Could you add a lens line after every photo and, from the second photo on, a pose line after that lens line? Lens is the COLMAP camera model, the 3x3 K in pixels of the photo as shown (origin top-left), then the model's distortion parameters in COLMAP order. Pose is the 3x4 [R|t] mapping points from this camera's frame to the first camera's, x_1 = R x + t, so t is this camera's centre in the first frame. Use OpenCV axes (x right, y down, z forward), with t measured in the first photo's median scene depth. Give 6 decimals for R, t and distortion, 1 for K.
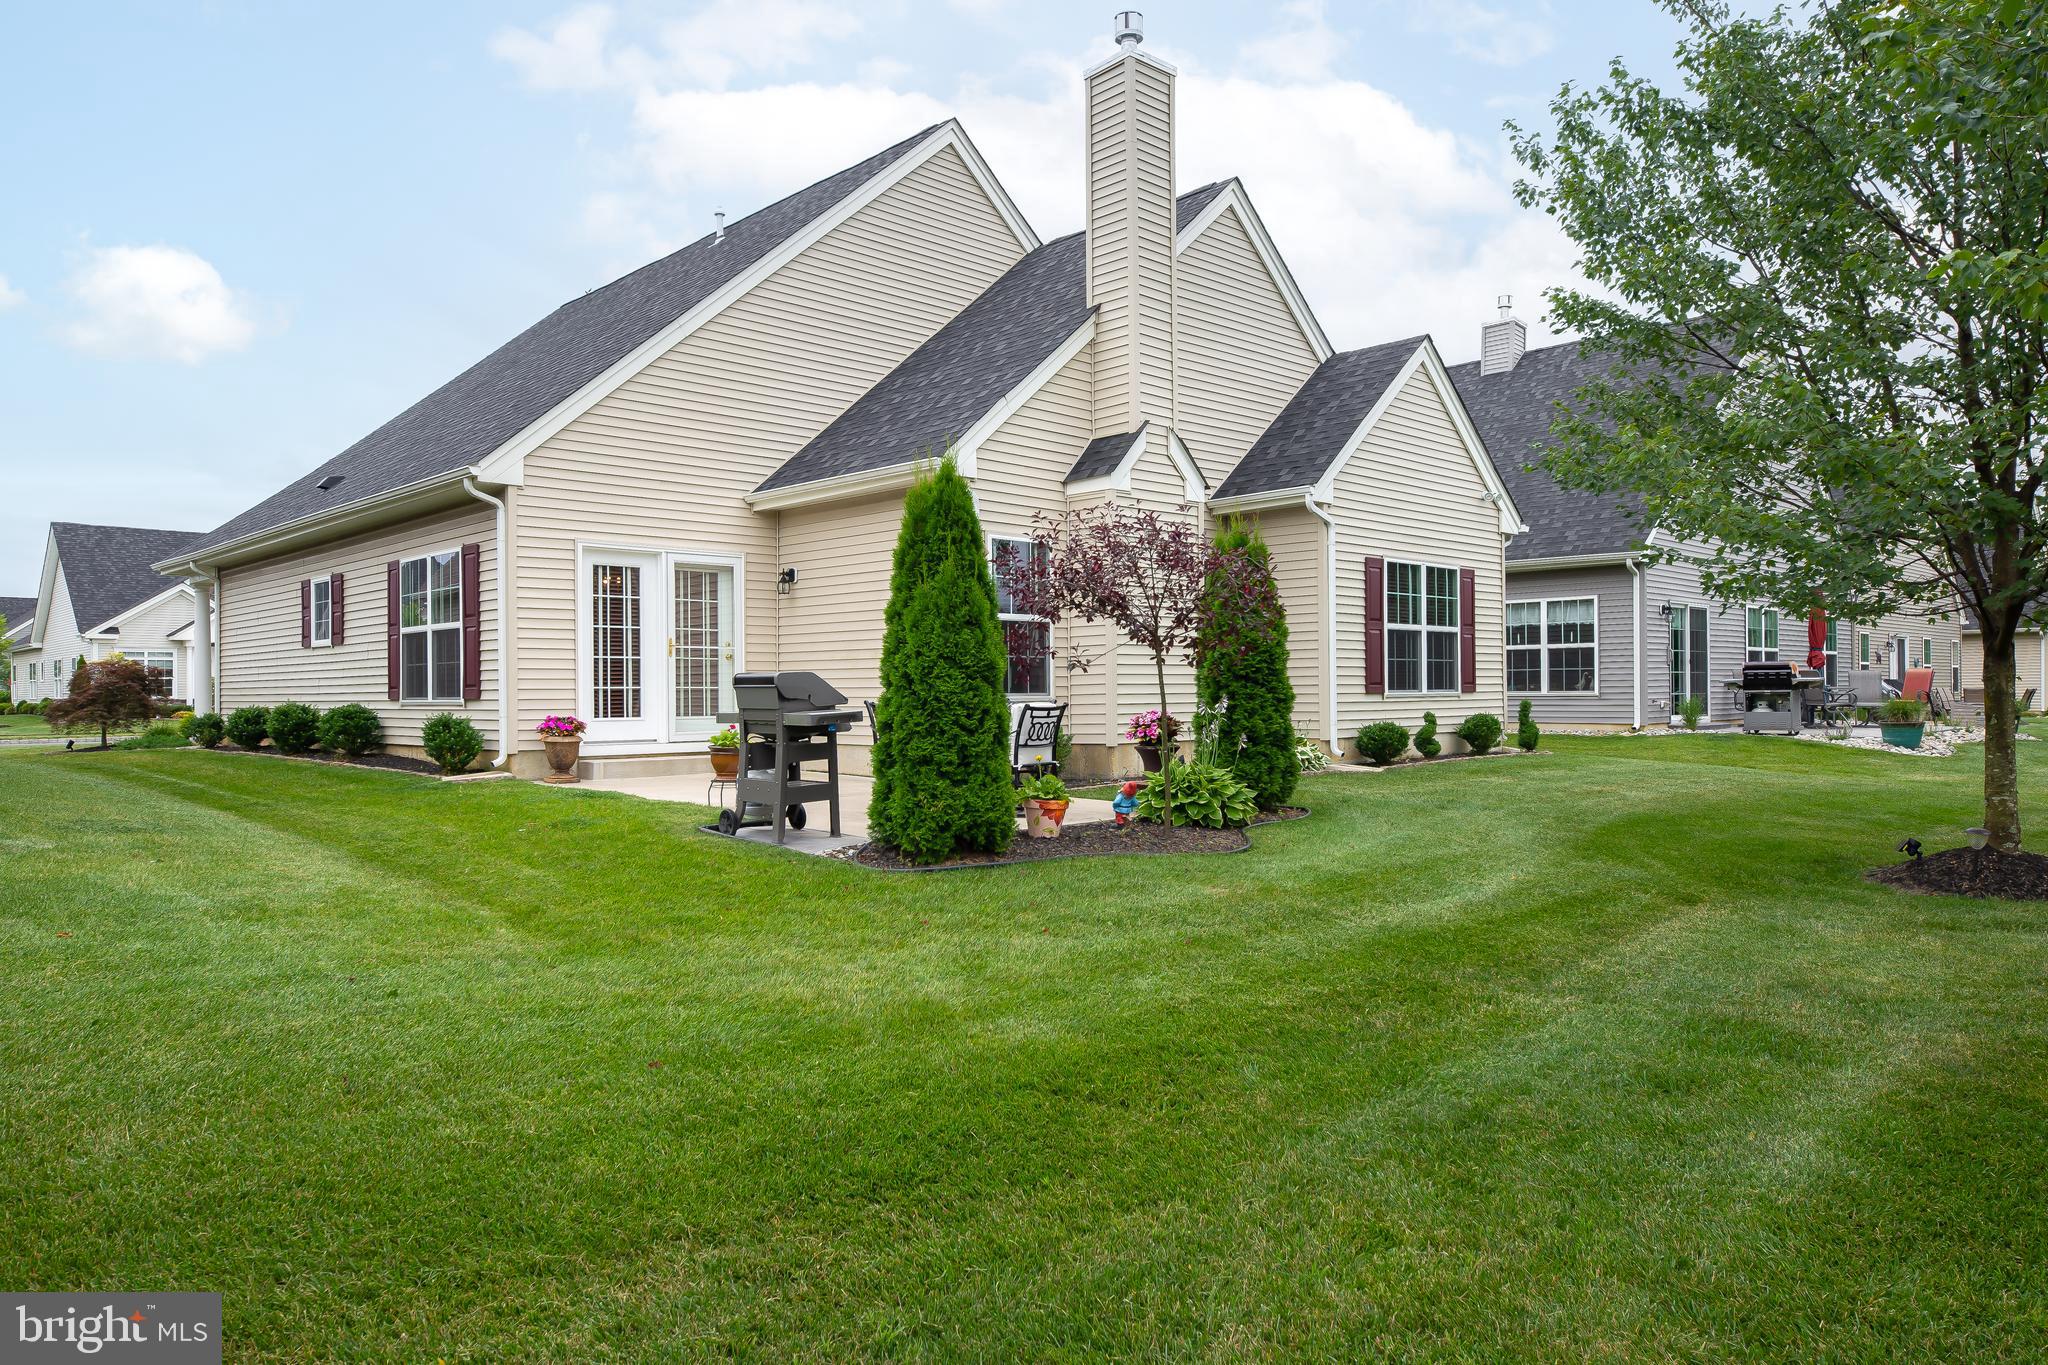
lens RADIAL K [[1350.7, 0, 1024.9], [0, 1350.7, 705.0], [0, 0, 1]] dist [0.020235, -0.007199]
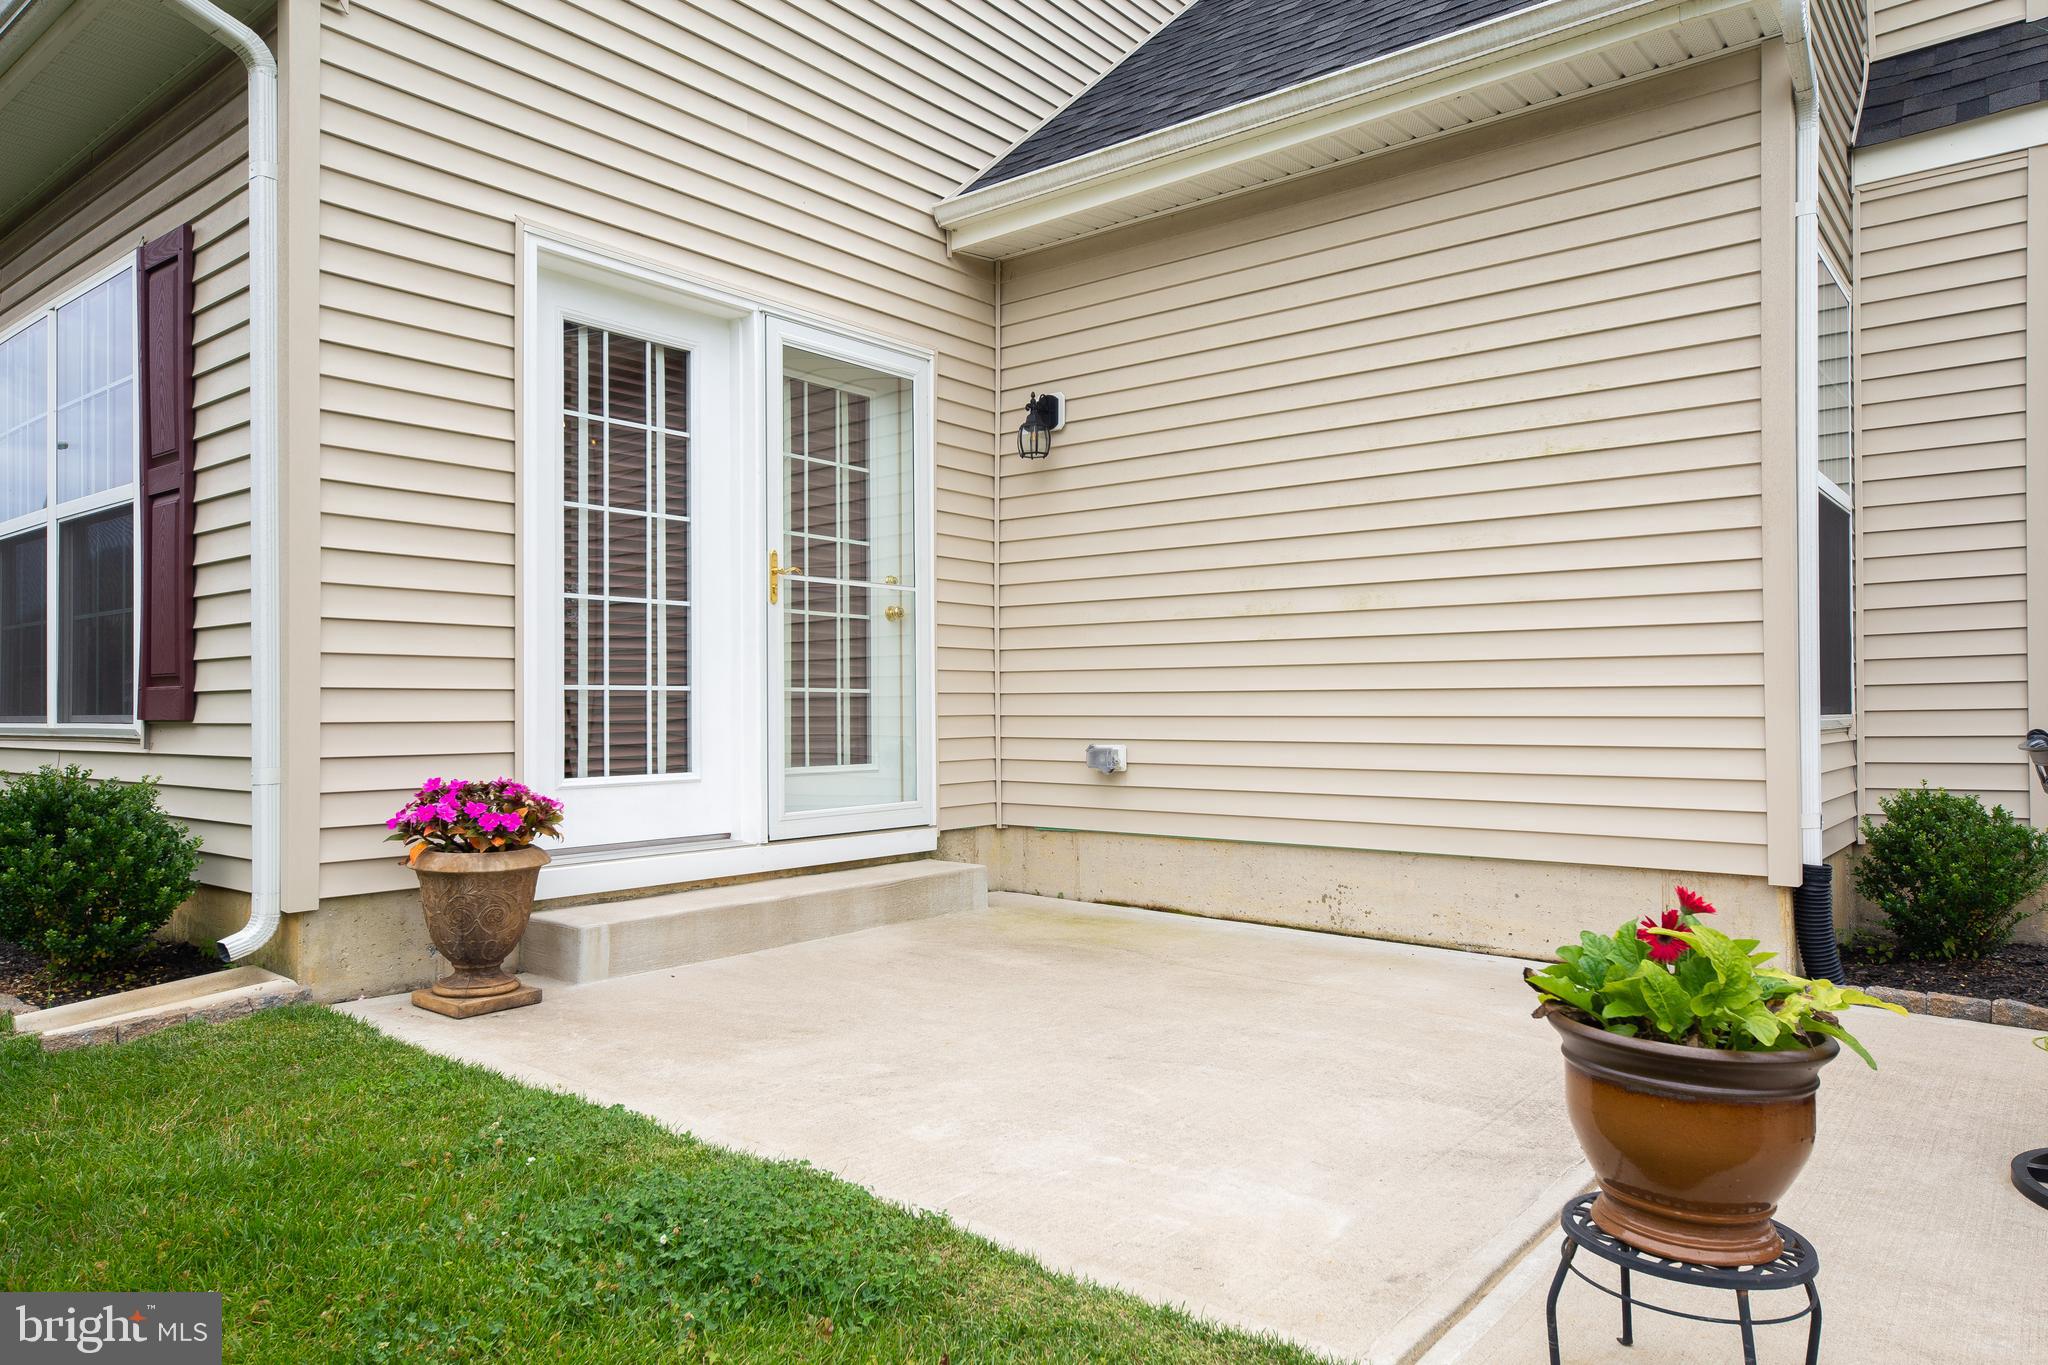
lens RADIAL K [[1350.7, 0, 1024.9], [0, 1350.7, 705.0], [0, 0, 1]] dist [0.020235, -0.007199]
pose [[0.993835, 0.003282, 0.110824, -0.240813], [-0.001846, 0.999913, -0.013061, -0.004241], [-0.110857, 0.012776, 0.993754, 0.650988]]
